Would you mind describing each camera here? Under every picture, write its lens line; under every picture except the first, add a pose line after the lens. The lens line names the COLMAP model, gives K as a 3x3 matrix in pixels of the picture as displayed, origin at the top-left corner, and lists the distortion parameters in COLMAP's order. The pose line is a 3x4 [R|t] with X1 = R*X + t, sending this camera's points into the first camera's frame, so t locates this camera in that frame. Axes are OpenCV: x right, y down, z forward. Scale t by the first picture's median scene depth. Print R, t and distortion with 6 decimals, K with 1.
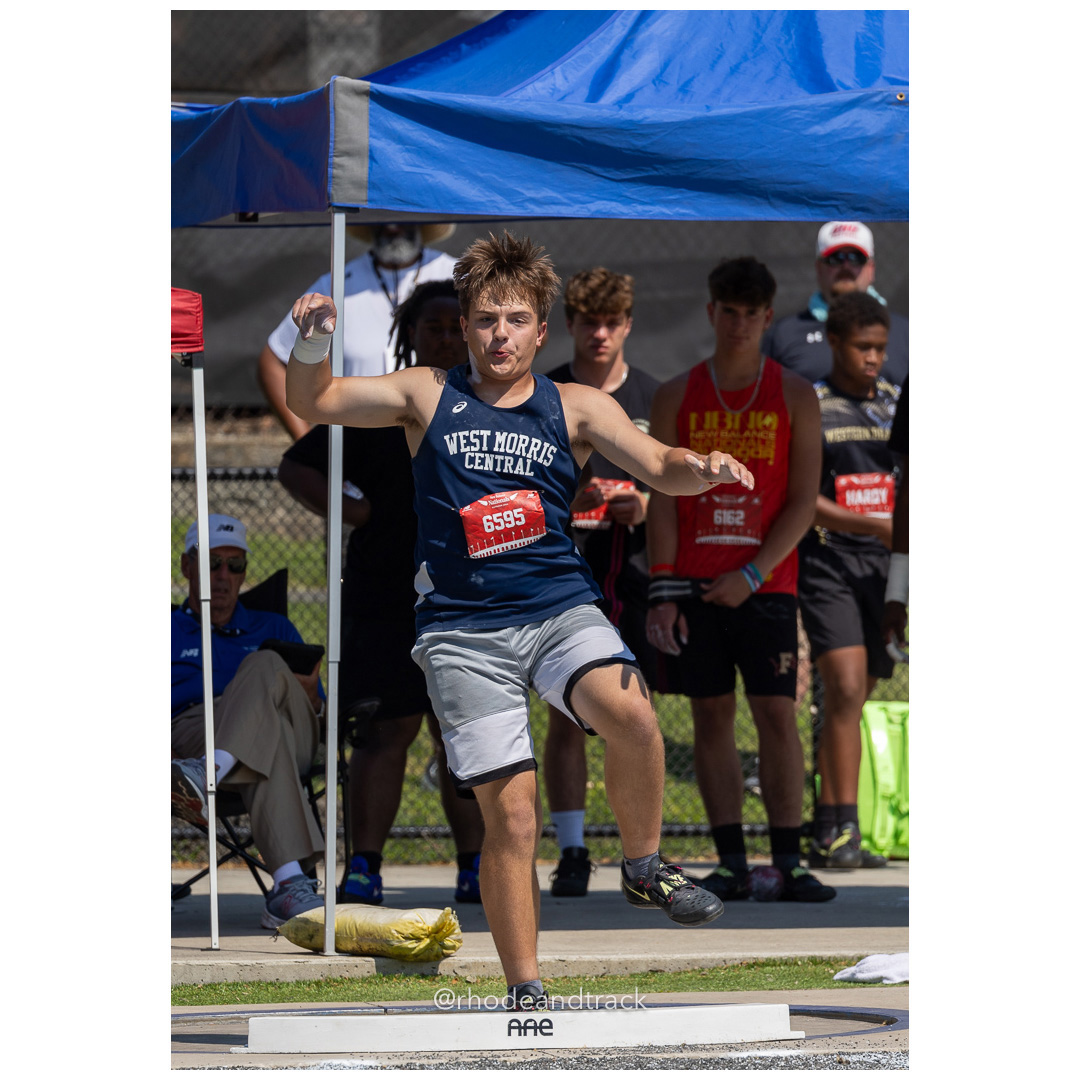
lens RADIAL K [[7337.4, 0, 540.8], [0, 7337.4, 540.9], [0, 0, 1]] dist [0.687410, -68.475175]
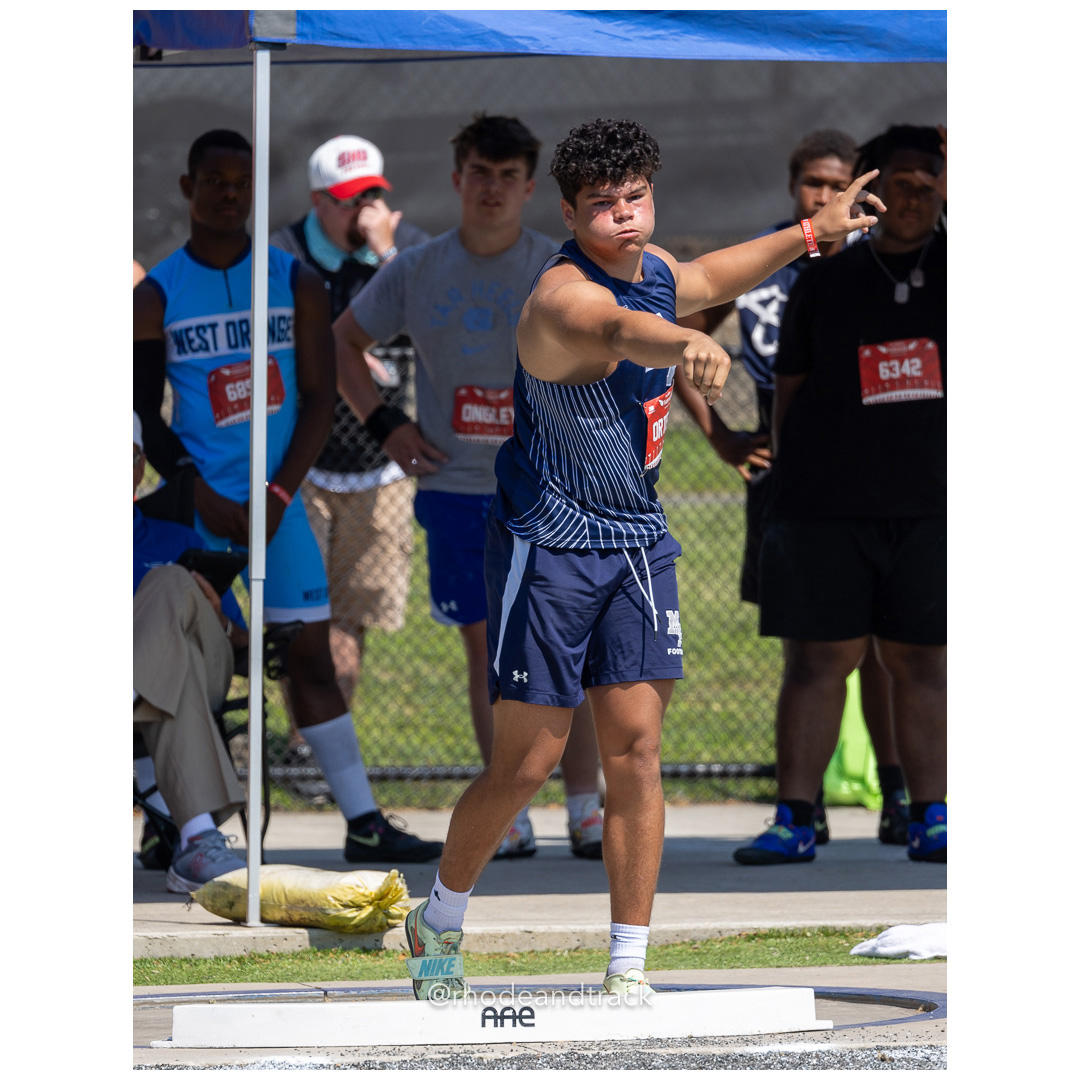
lens RADIAL K [[7523.6, 0, 540.3], [0, 7523.6, 450.7], [0, 0, 1]] dist [0.395518, -39.418048]
pose [[0.998876, 0.000894, 0.047387, -0.036998], [-0.001244, 0.999972, 0.007359, -0.004817], [-0.047379, -0.007410, 0.998850, 0.132450]]
